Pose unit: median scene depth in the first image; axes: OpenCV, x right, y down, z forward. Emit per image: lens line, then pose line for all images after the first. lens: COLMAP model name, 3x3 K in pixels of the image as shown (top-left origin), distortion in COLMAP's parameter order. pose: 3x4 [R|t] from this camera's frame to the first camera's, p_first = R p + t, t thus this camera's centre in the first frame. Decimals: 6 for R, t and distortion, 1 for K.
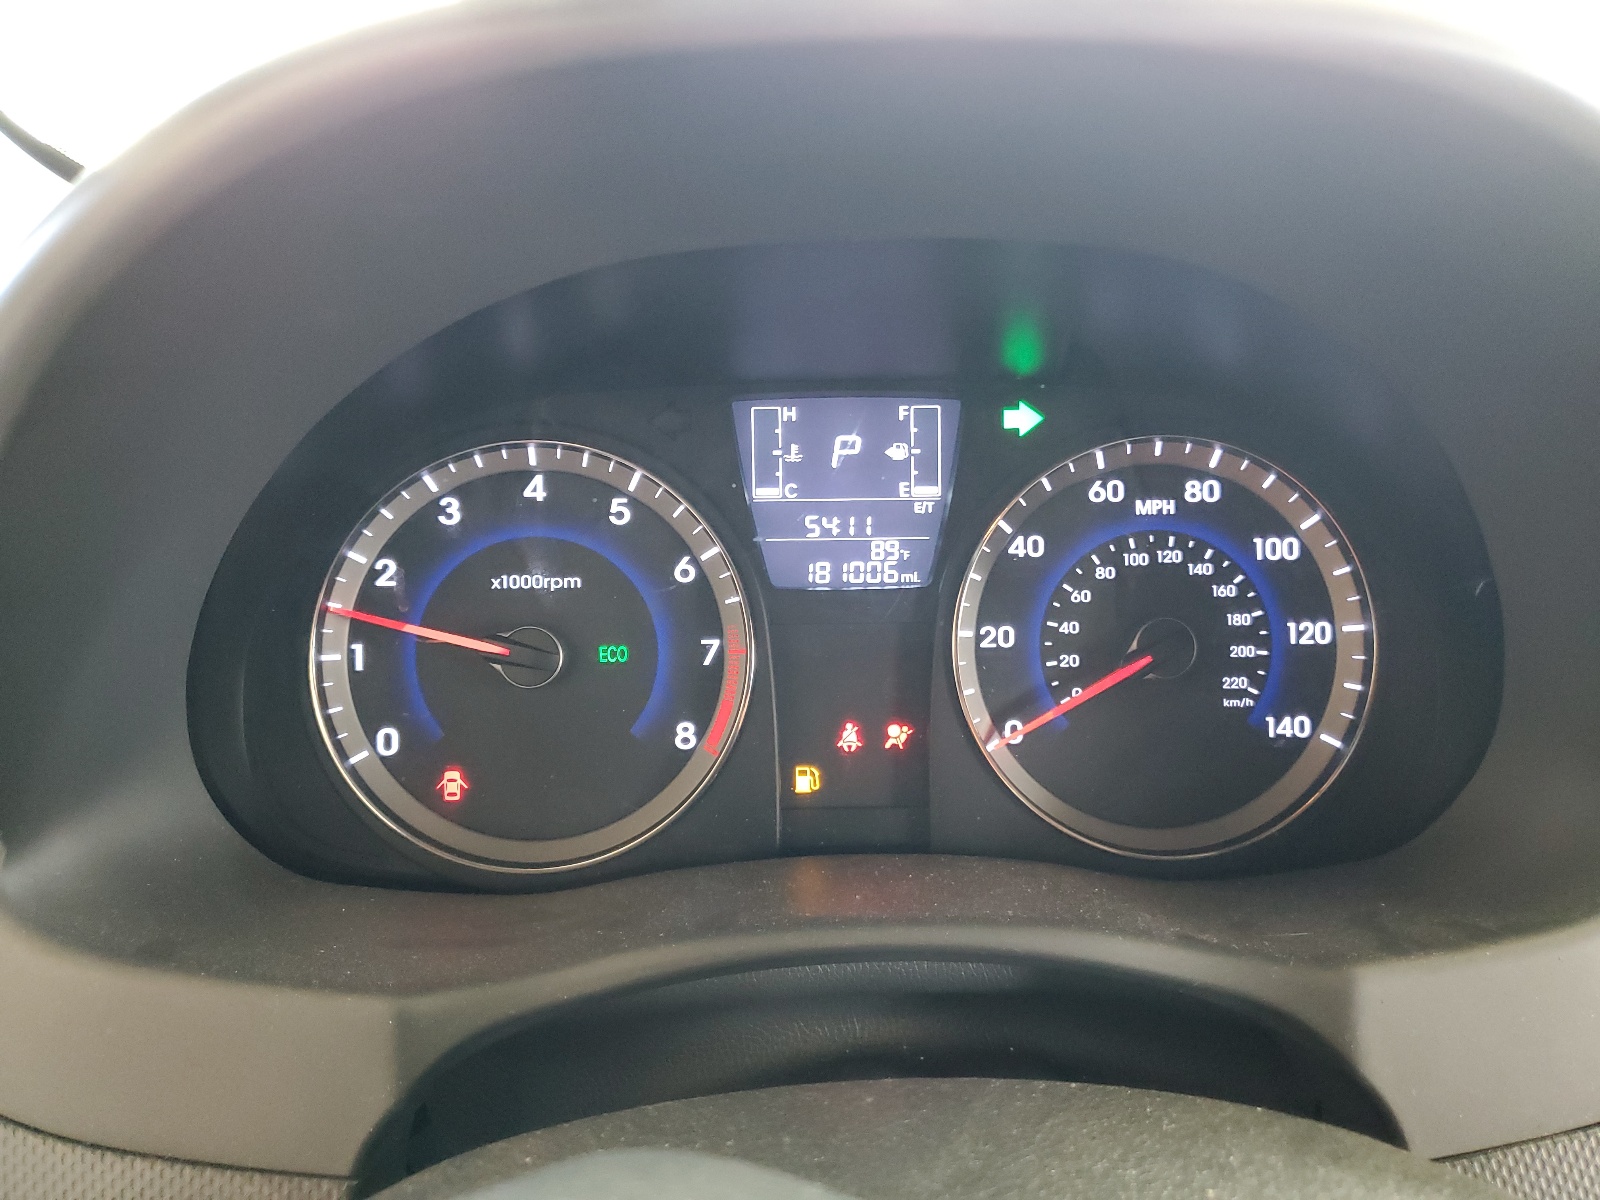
lens RADIAL K [[1222.6, 0, 800.5], [0, 1222.6, 602.0], [0, 0, 1]] dist [-0.005761, -0.002999]
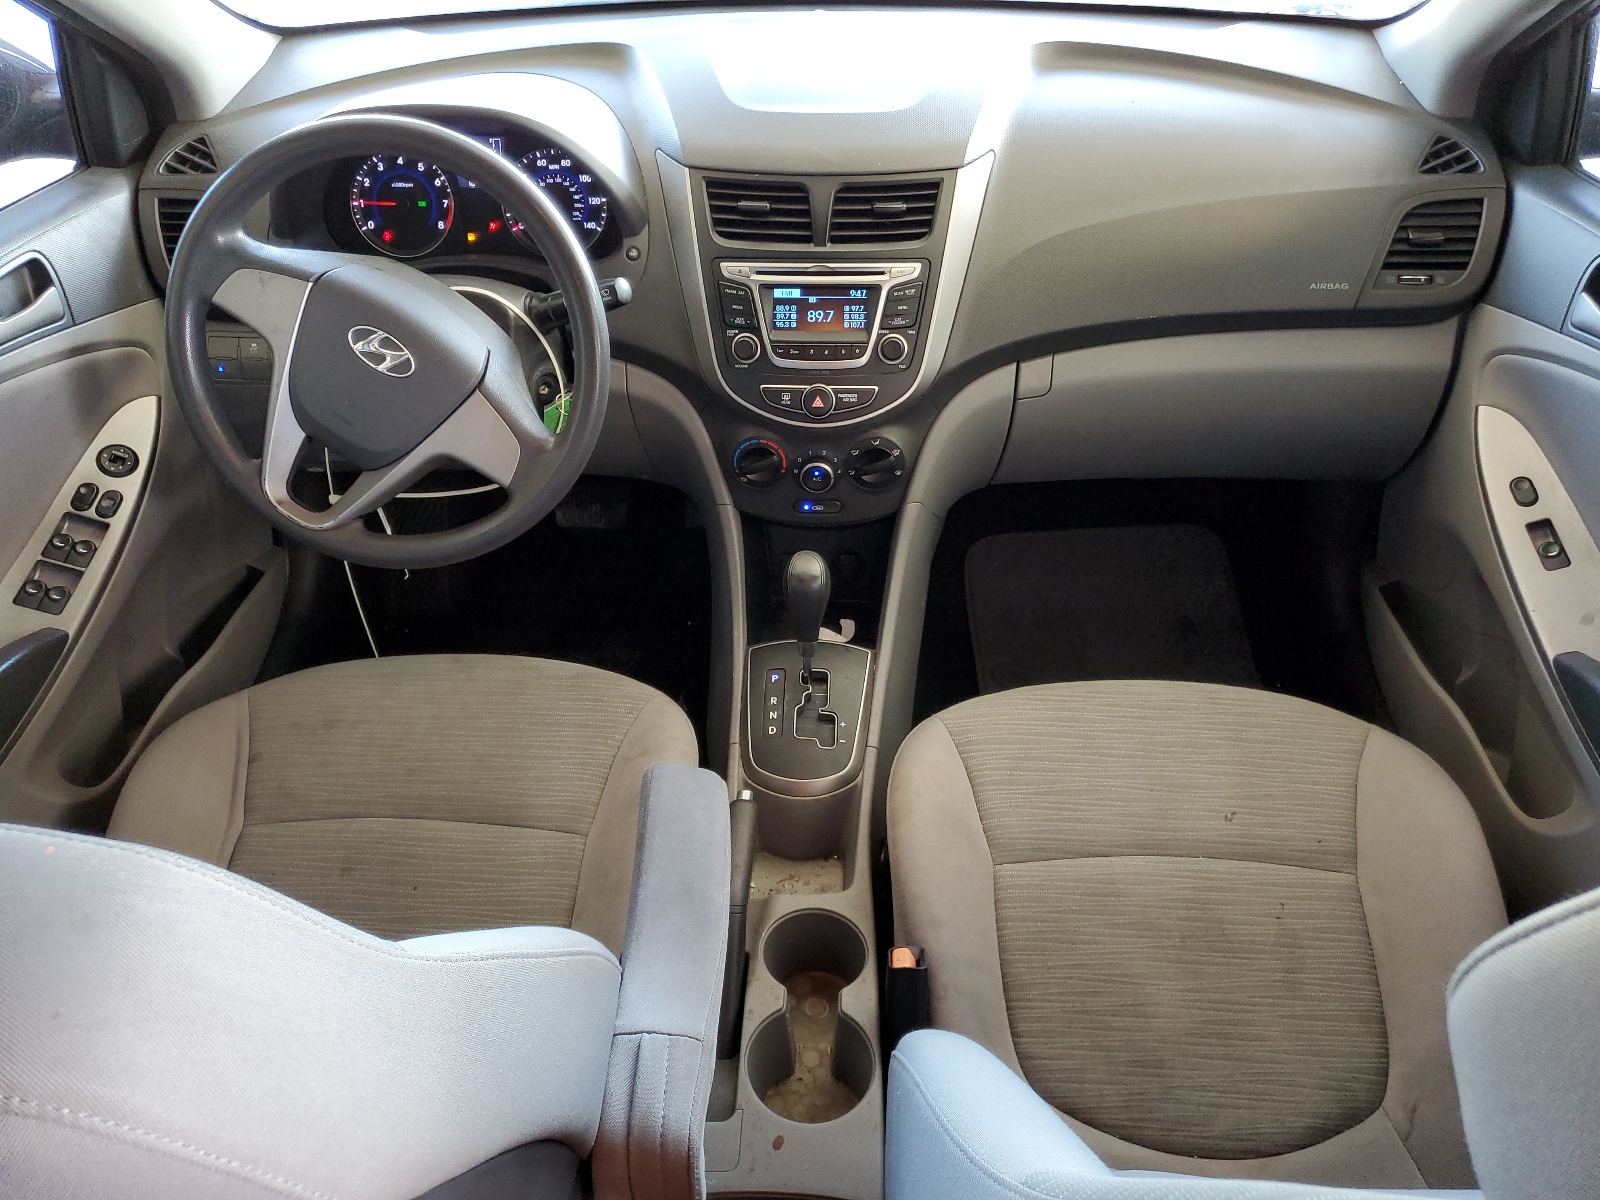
lens RADIAL K [[1222.6, 0, 799.1], [0, 1222.6, 600.0], [0, 0, 1]] dist [-0.005761, -0.002999]
pose [[0.997197, 0.037540, -0.064726, 1.393127], [-0.014001, 0.943376, 0.331430, -0.076648], [0.073503, -0.329594, 0.941257, -3.133775]]
